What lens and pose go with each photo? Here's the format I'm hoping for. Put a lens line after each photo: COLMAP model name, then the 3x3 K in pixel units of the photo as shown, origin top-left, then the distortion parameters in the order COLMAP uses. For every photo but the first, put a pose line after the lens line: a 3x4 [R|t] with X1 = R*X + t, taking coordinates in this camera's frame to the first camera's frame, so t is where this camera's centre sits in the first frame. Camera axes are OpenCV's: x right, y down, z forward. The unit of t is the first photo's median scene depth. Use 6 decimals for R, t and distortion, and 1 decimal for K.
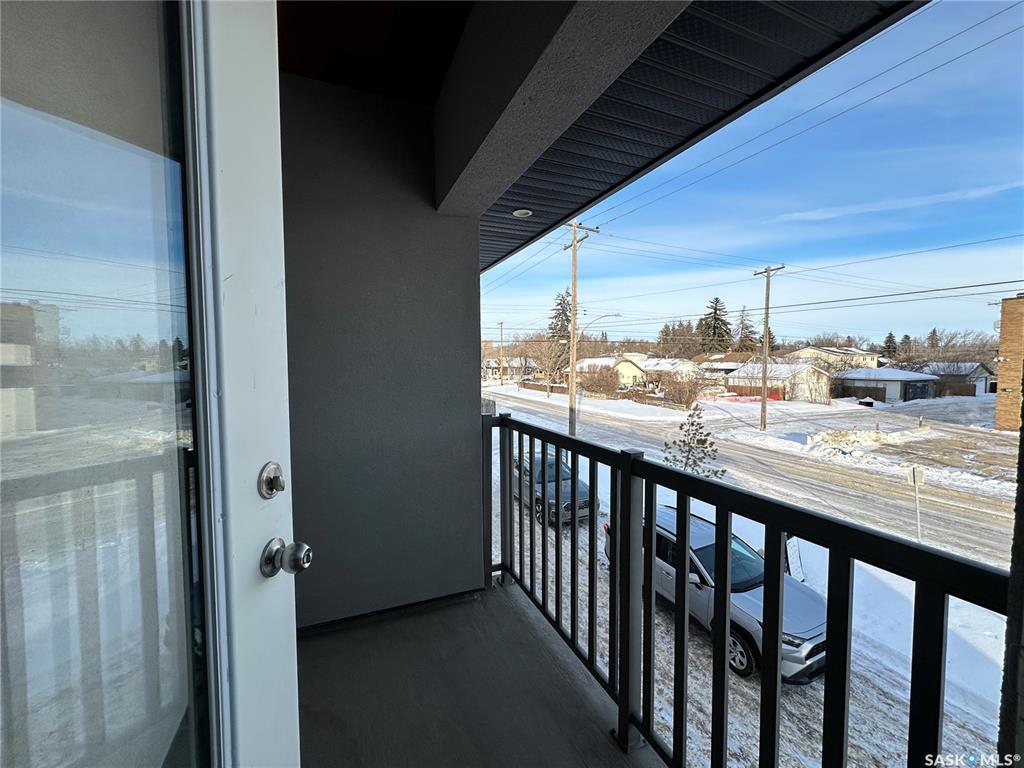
lens RADIAL K [[407.4, 0, 510.3], [0, 407.4, 380.9], [0, 0, 1]] dist [0.001074, 0.000054]
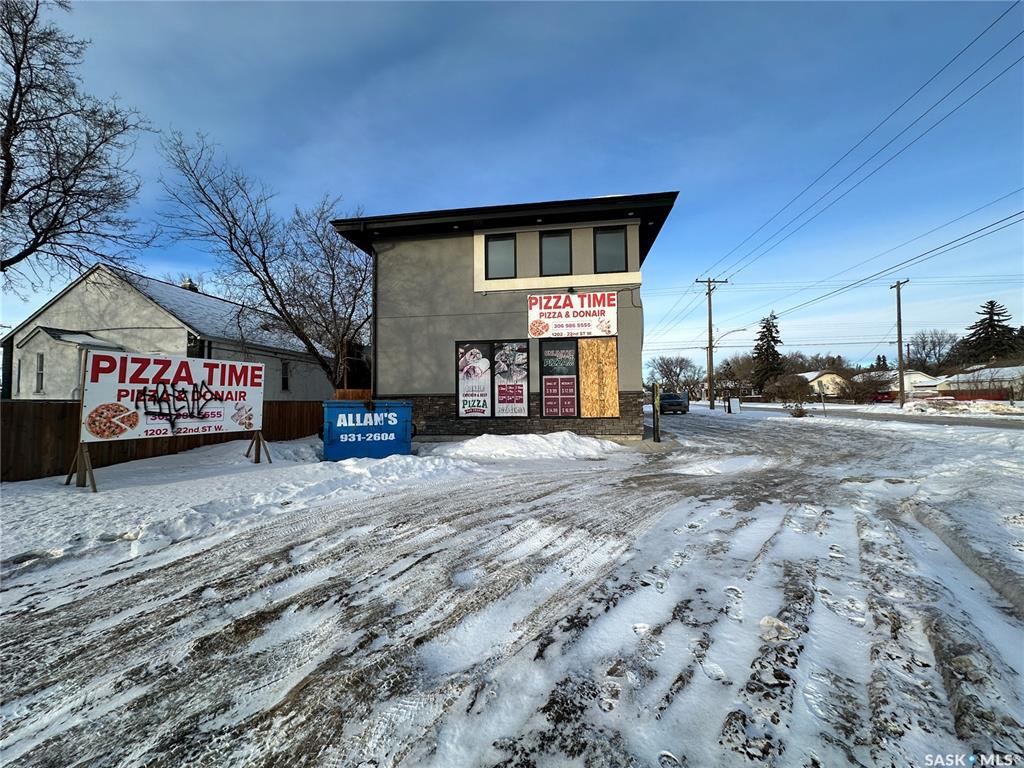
lens RADIAL K [[407.4, 0, 509.9], [0, 407.4, 384.8], [0, 0, 1]] dist [0.001074, 0.000054]
pose [[0.850910, -0.027139, -0.524610, 0.106888], [-0.018121, 0.996554, -0.080946, 0.070656], [0.524999, 0.078384, 0.847486, -0.293284]]
